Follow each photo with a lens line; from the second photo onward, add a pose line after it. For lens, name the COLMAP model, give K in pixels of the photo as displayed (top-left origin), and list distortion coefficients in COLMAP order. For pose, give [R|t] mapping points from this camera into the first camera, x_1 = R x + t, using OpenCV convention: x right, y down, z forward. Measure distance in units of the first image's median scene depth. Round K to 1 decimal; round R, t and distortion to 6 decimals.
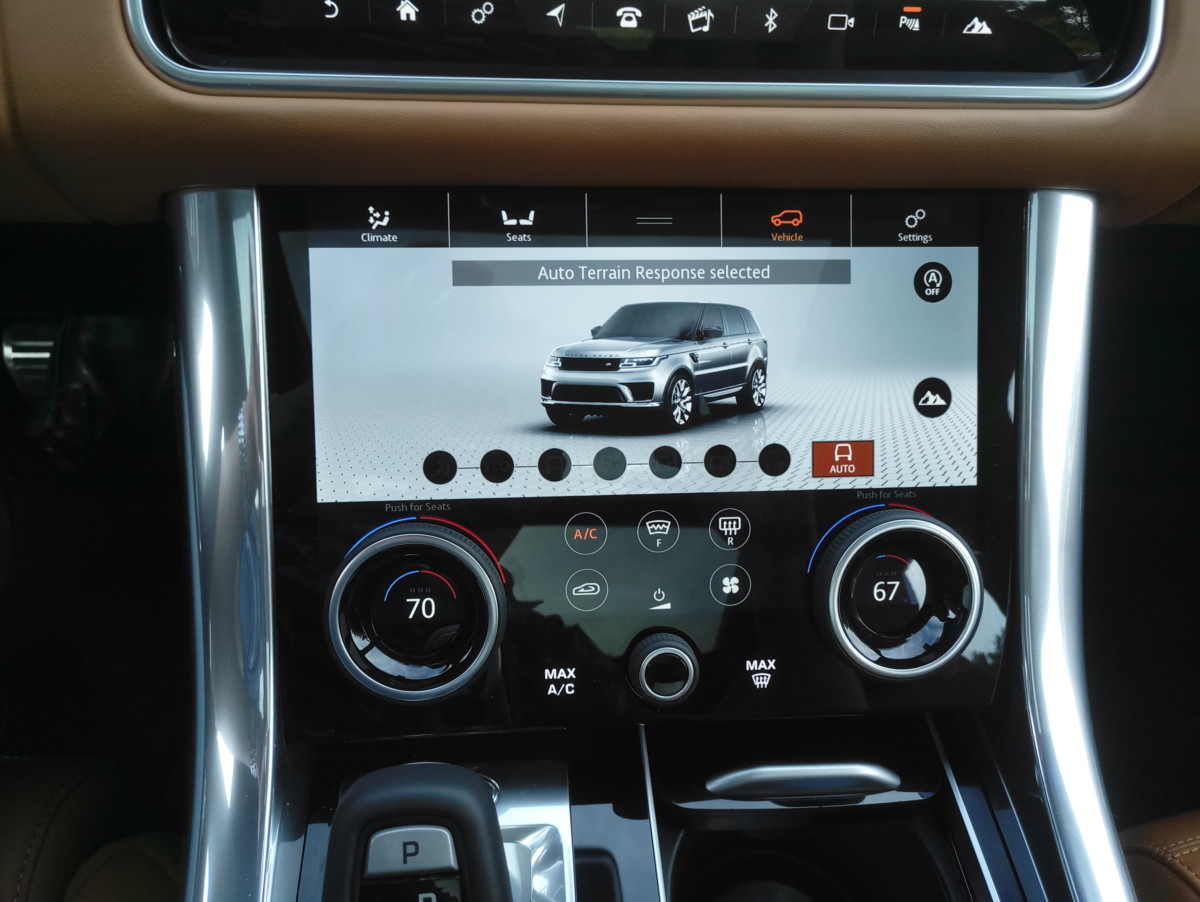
lens RADIAL K [[961.2, 0, 600.0], [0, 961.2, 451.0], [0, 0, 1]] dist [0.007647, 0.011006]
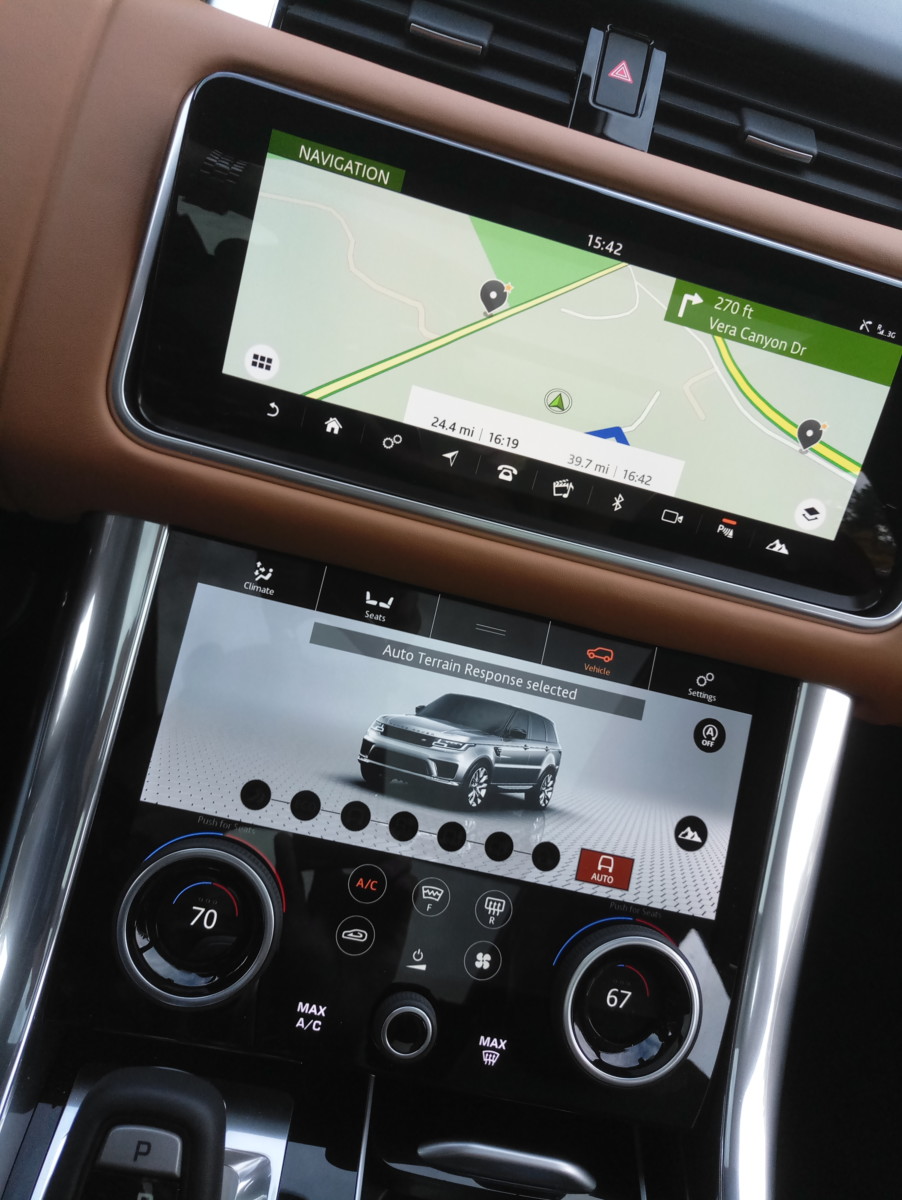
lens RADIAL K [[961.2, 0, 471.1], [0, 961.2, 601.7], [0, 0, 1]] dist [0.007647, 0.011006]
pose [[0.970106, 0.240798, 0.030194, -0.010612], [-0.231468, 0.955469, -0.183036, -0.050755], [-0.072924, 0.170575, 0.982642, -0.160534]]
